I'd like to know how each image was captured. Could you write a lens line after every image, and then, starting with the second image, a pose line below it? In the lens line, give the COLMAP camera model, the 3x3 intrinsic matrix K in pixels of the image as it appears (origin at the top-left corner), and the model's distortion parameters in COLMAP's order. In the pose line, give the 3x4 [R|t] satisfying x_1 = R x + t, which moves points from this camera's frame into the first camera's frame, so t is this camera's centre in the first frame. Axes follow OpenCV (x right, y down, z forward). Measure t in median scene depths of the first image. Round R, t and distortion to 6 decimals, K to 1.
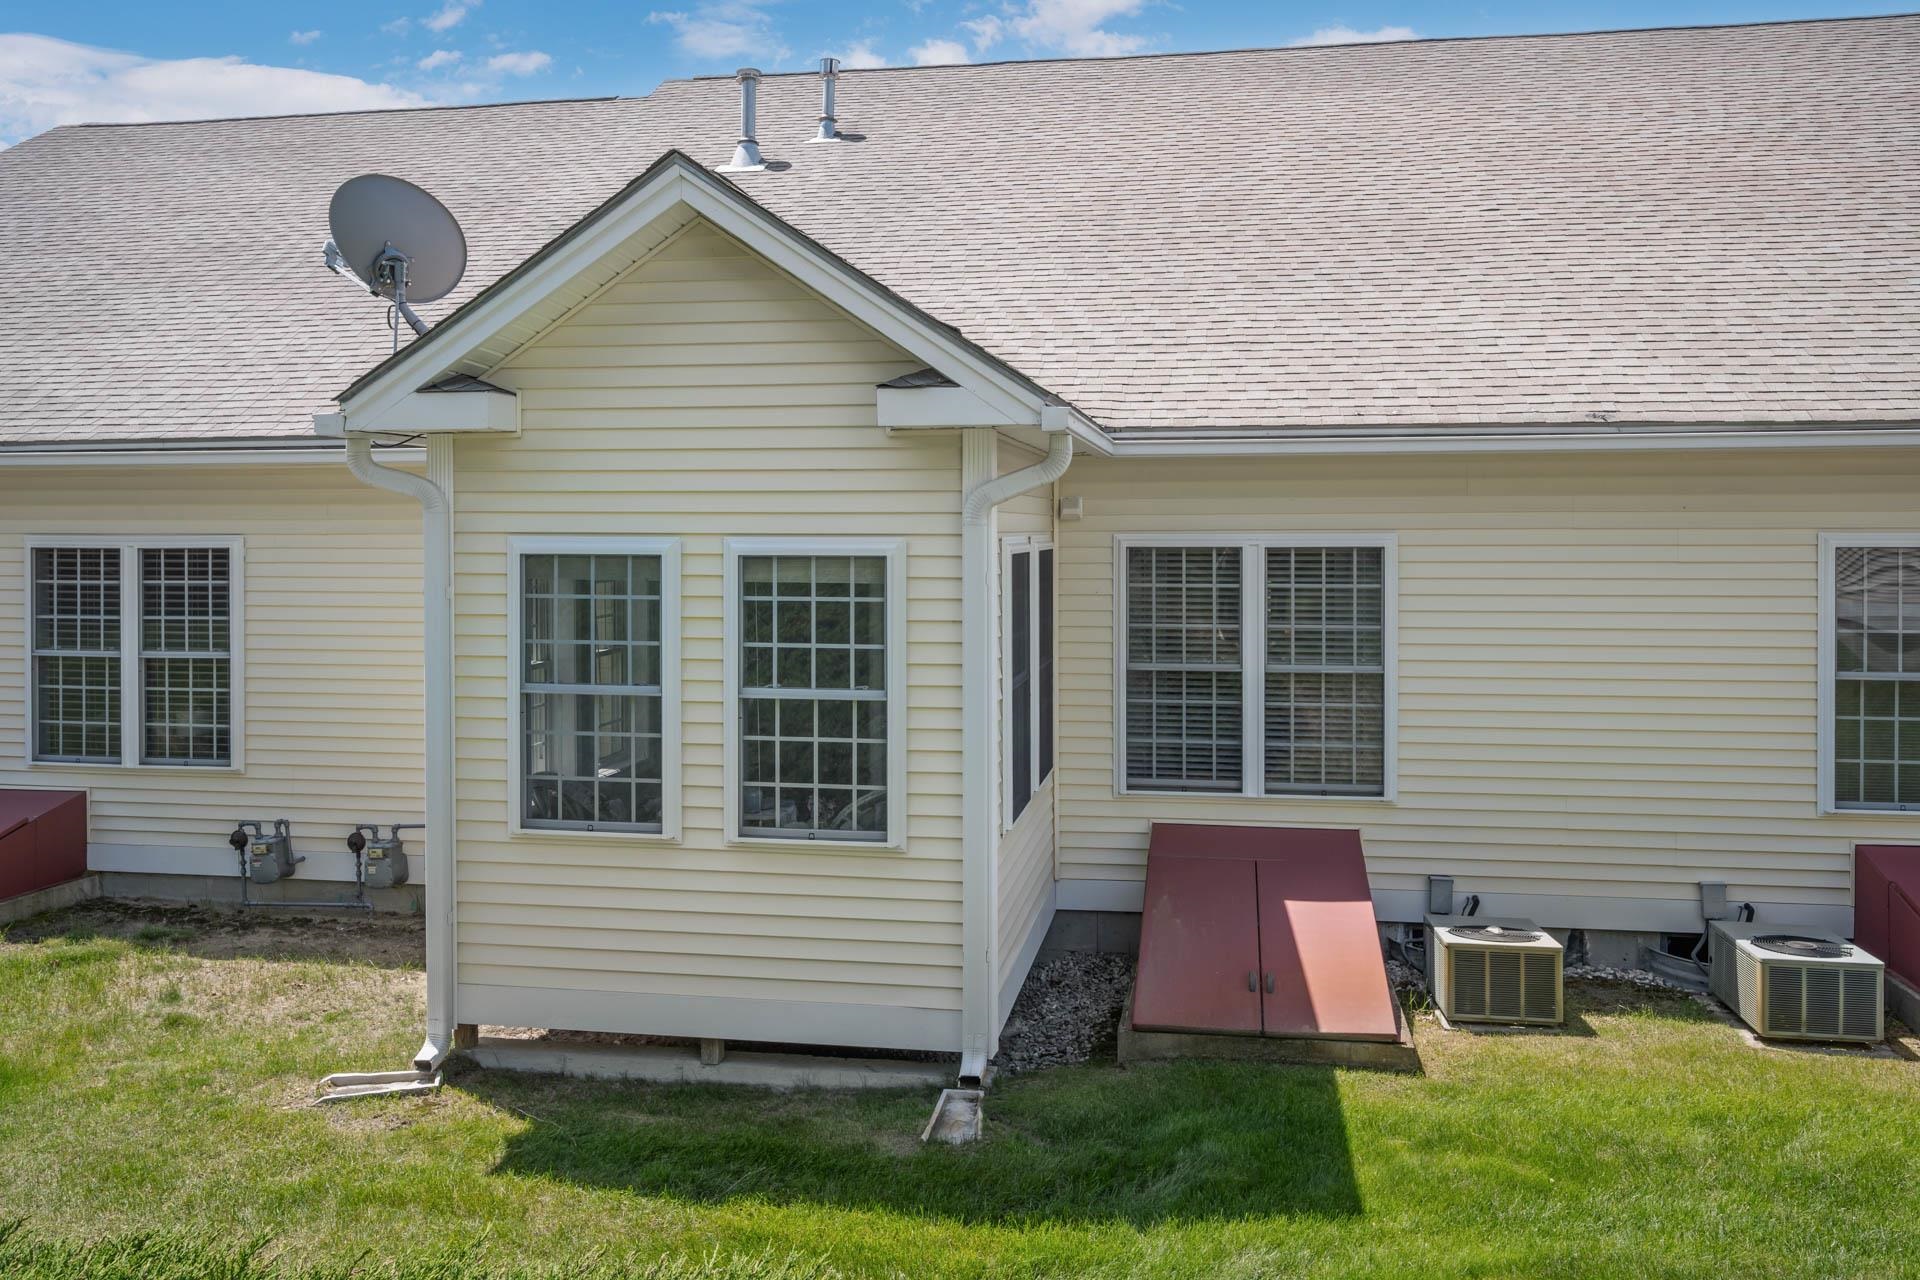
lens RADIAL K [[1468.7, 0, 960.3], [0, 1468.7, 633.3], [0, 0, 1]] dist [-0.000913, -0.001308]
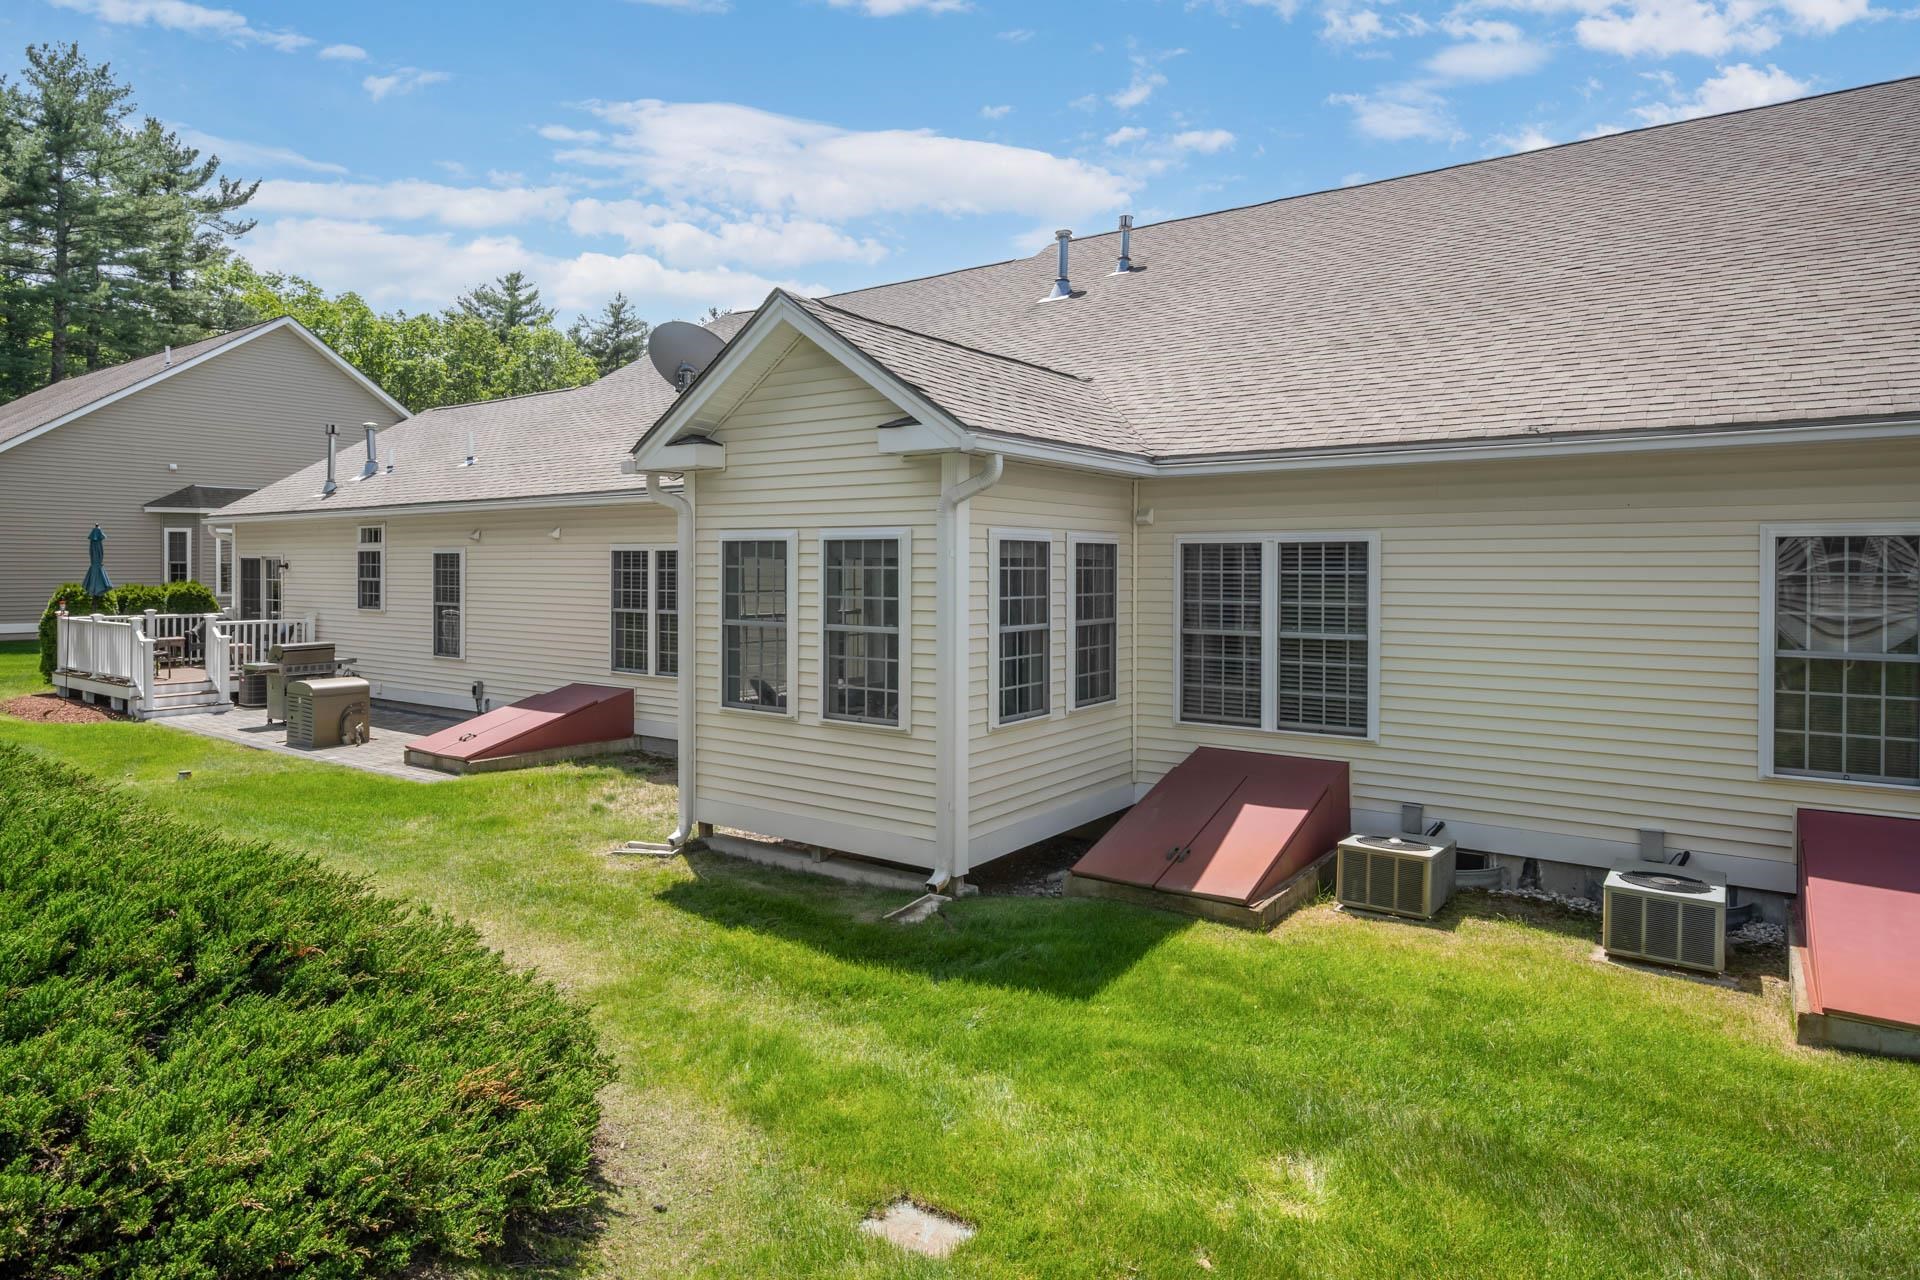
lens RADIAL K [[1036.6, 0, 961.2], [0, 1036.6, 636.8], [0, 0, 1]] dist [-0.001270, -0.000302]
pose [[0.909876, 0.032100, -0.413636, 0.361428], [-0.032554, 0.999452, 0.005954, 0.032003], [0.413601, 0.008048, 0.910423, 0.034536]]
